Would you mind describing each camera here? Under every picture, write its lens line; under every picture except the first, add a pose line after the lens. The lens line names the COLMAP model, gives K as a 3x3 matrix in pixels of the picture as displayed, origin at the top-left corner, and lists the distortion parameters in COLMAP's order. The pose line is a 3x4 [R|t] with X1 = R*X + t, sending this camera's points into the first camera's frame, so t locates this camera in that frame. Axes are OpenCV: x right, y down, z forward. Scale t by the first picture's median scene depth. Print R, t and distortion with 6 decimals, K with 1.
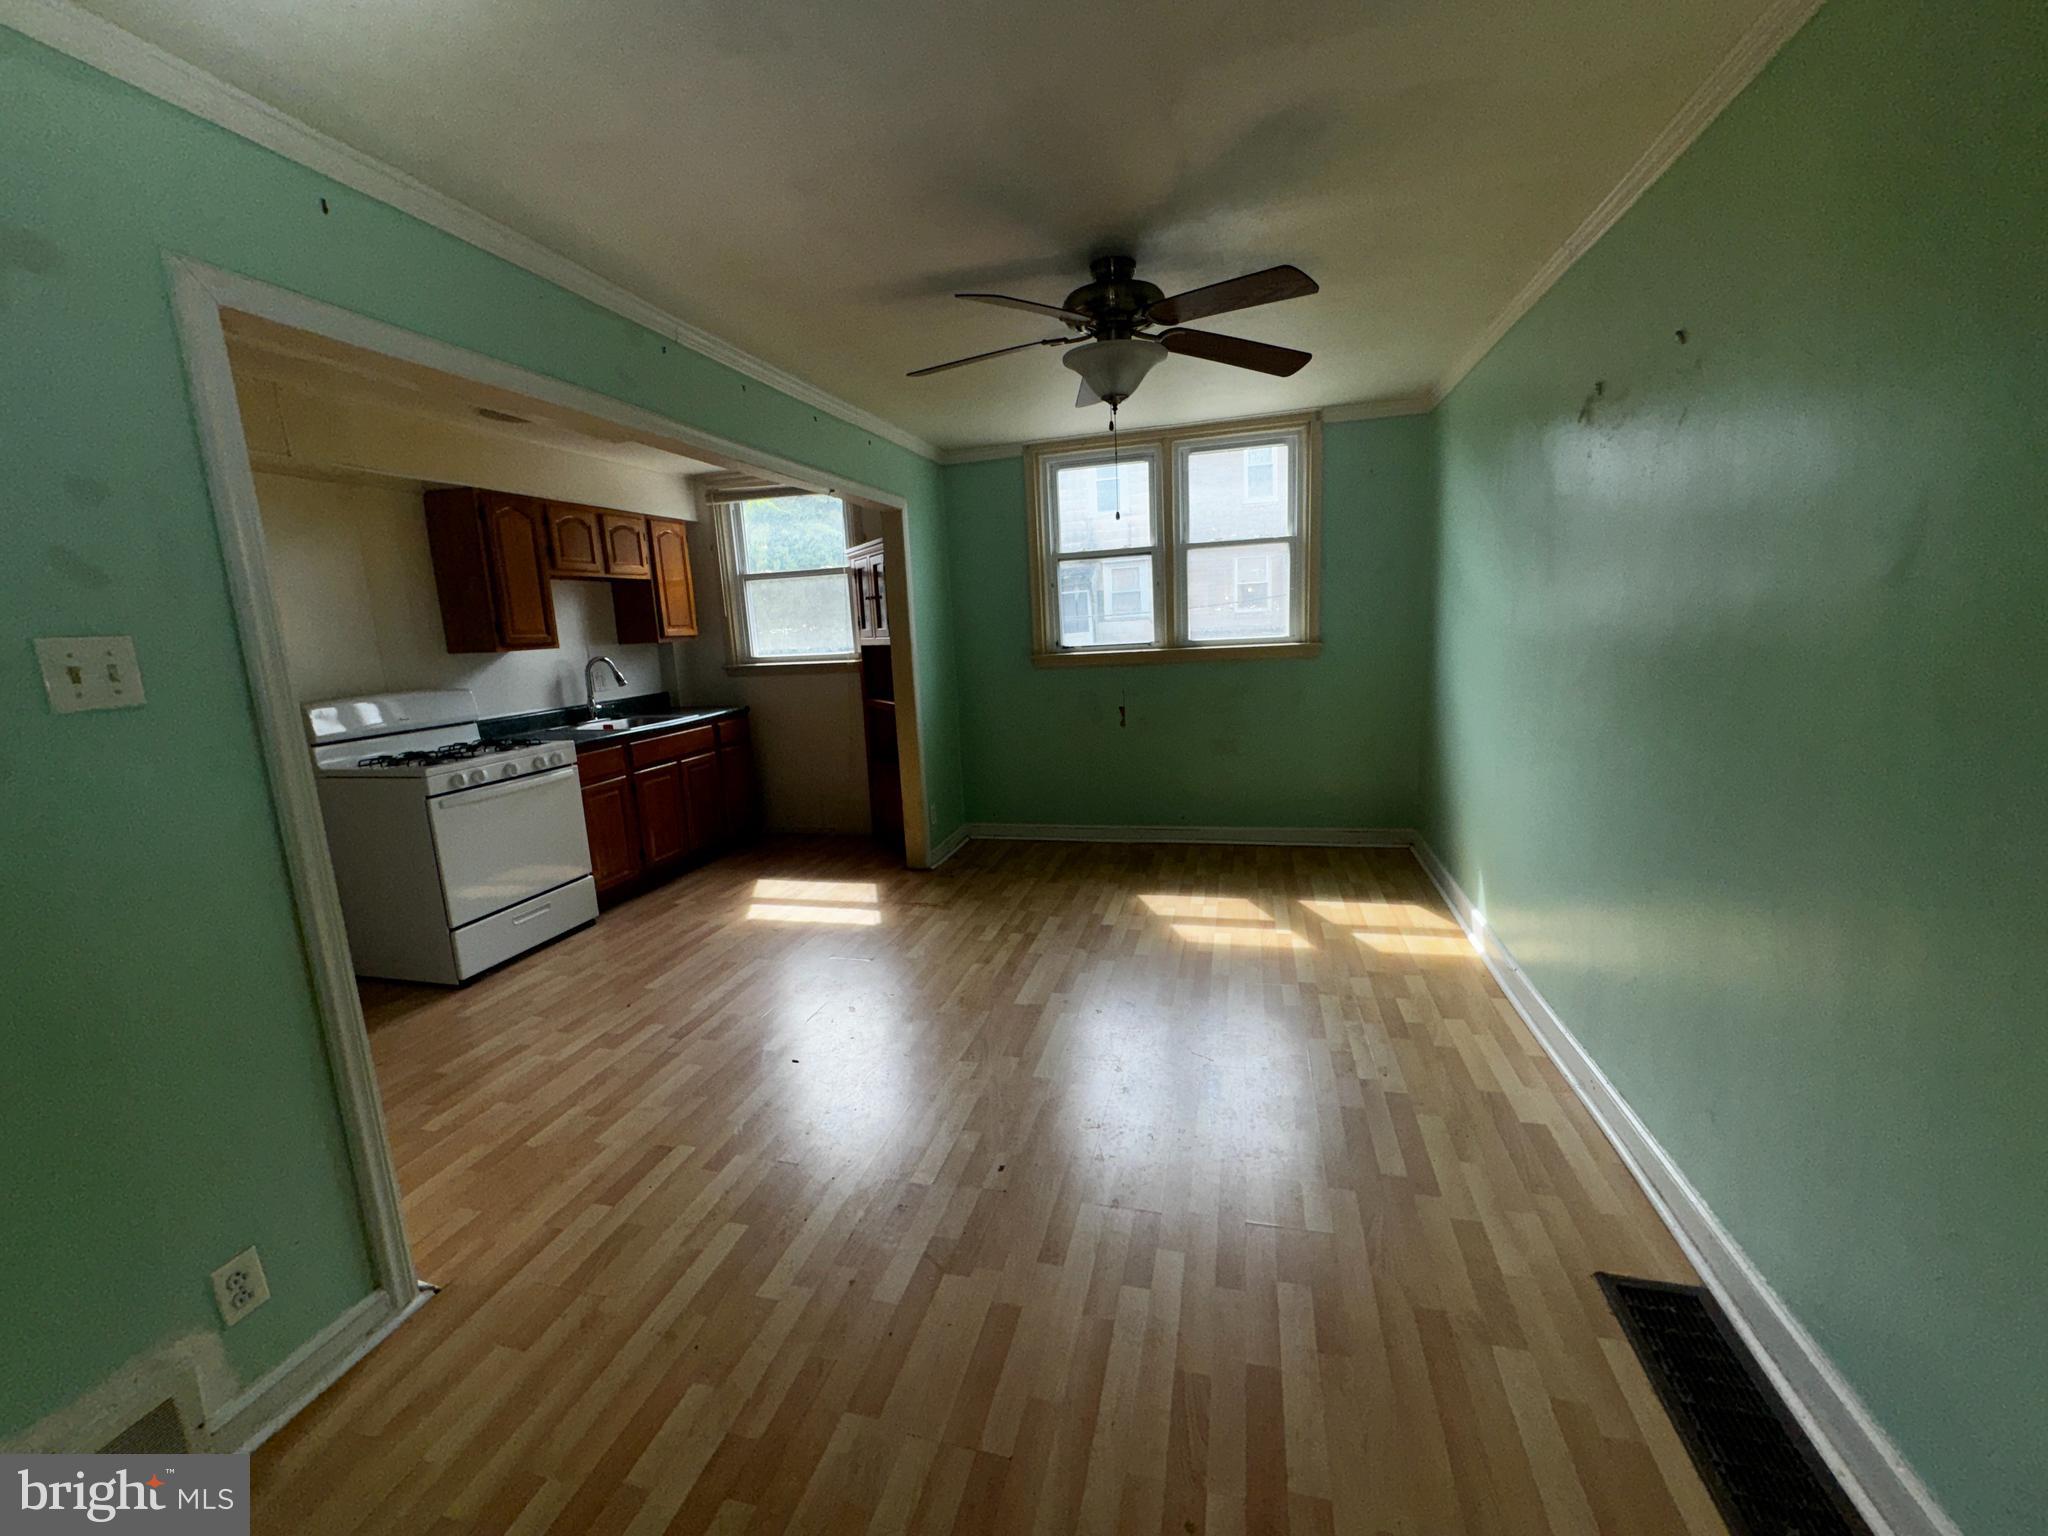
lens RADIAL K [[821.5, 0, 1020.4], [0, 821.5, 767.3], [0, 0, 1]] dist [-0.002786, 0.000099]
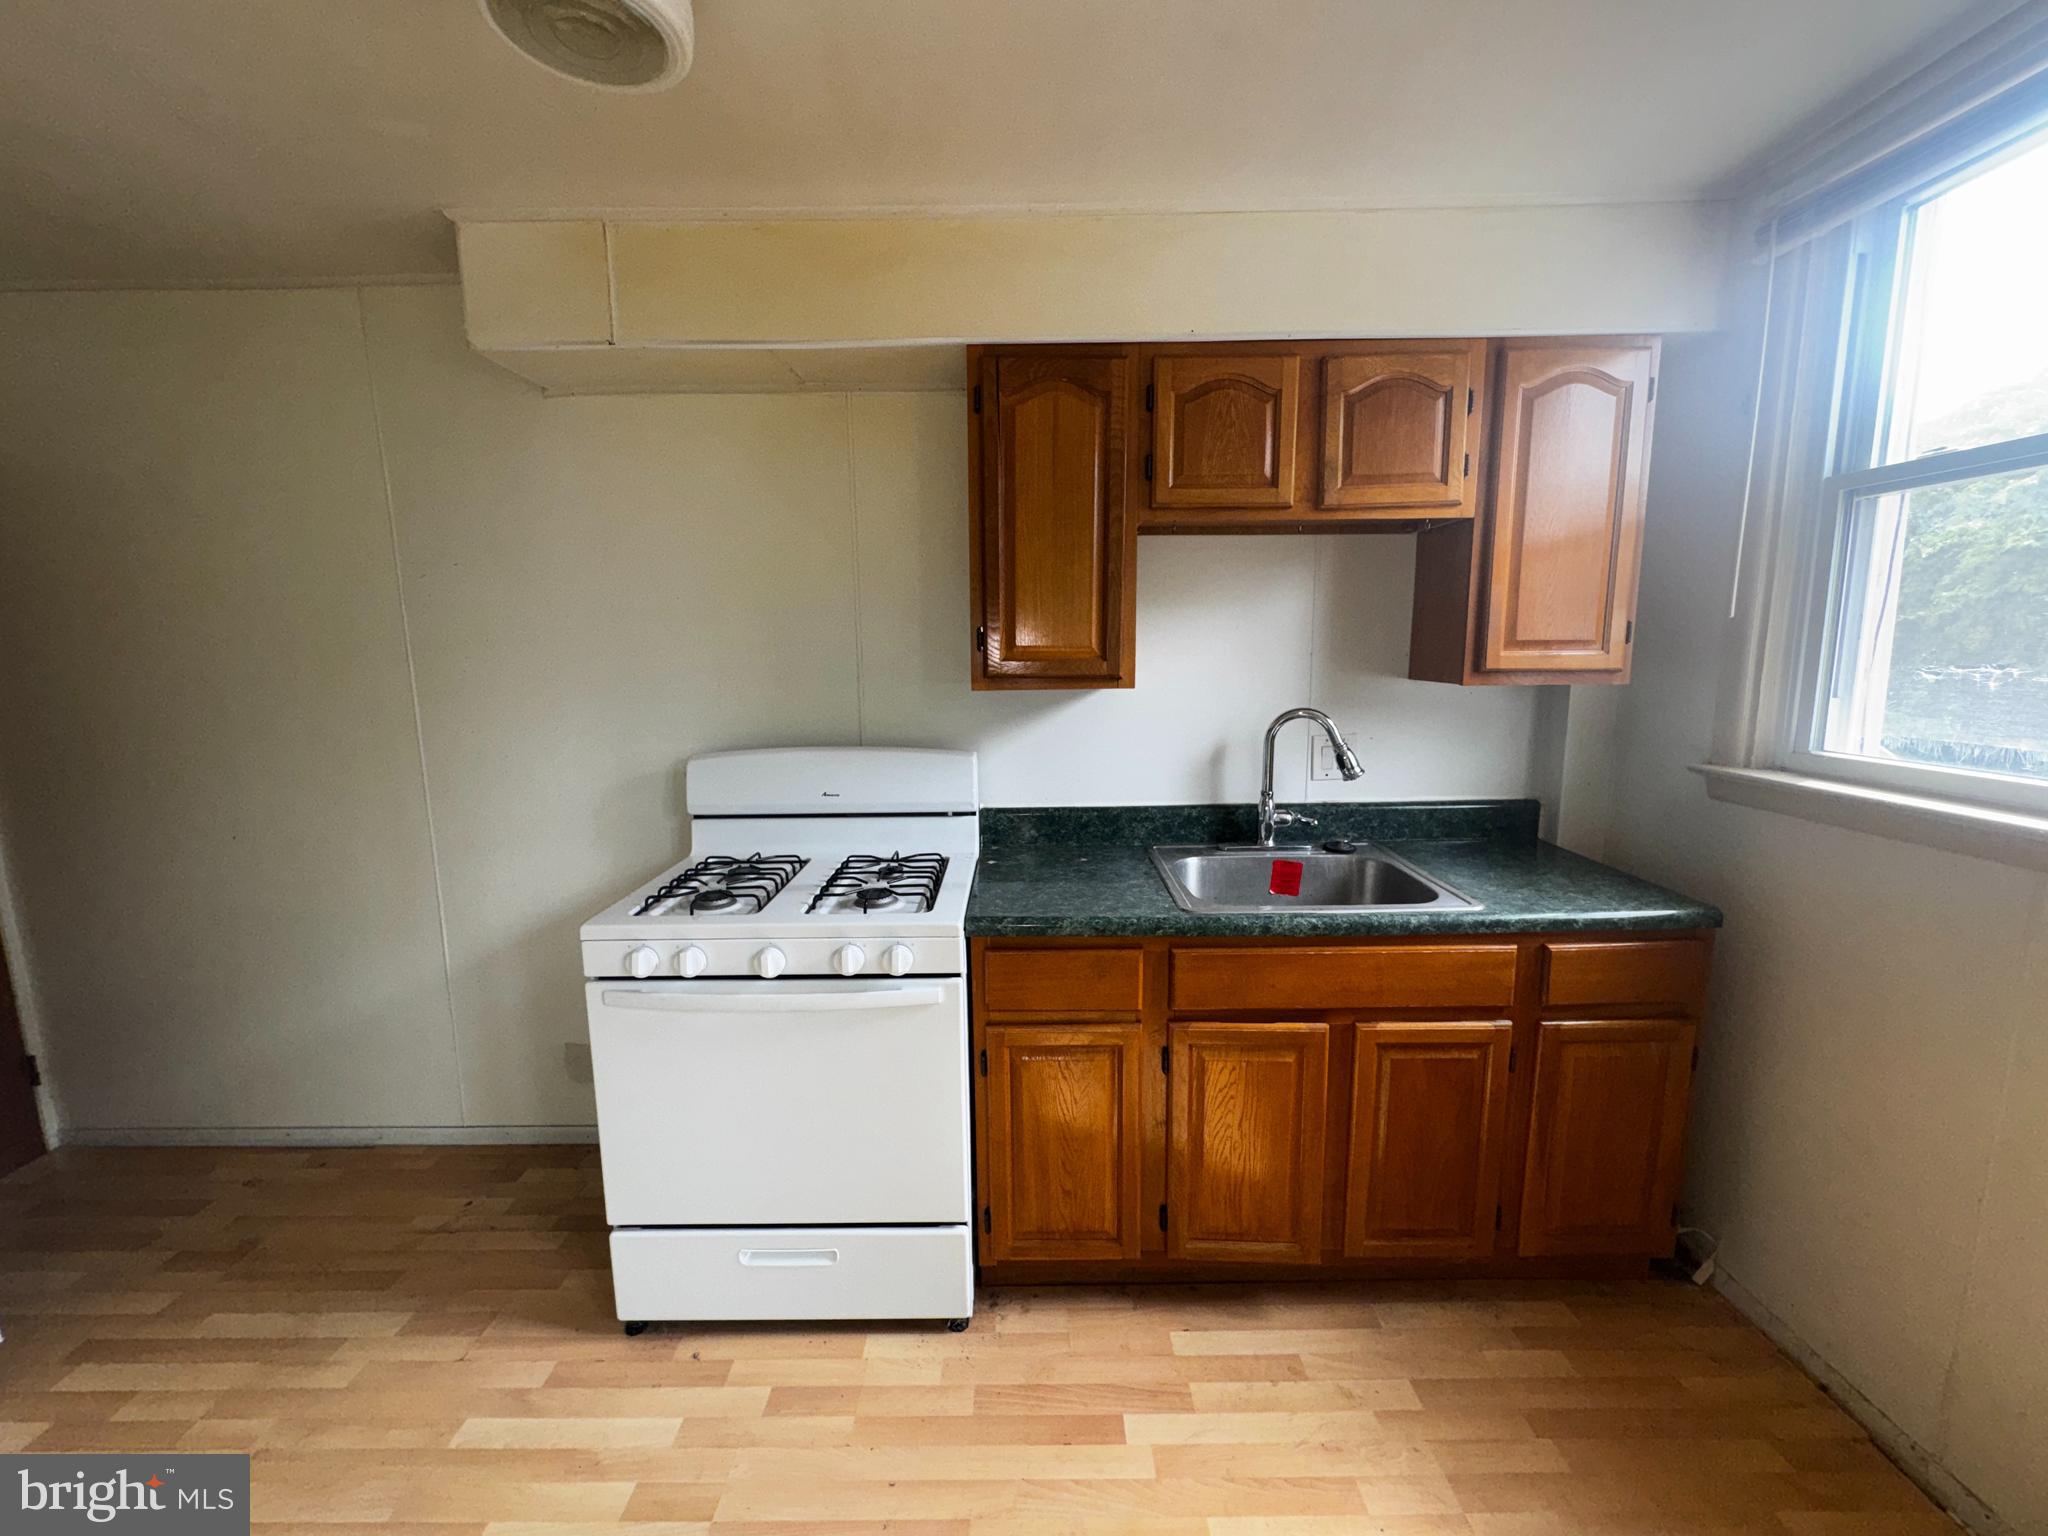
lens RADIAL K [[821.5, 0, 1020.4], [0, 821.5, 767.3], [0, 0, 1]] dist [-0.002786, 0.000099]
pose [[0.253967, 0.188092, -0.948748, -0.157658], [-0.172052, 0.974050, 0.147053, -0.170409], [0.951787, 0.125887, 0.279738, 0.884913]]
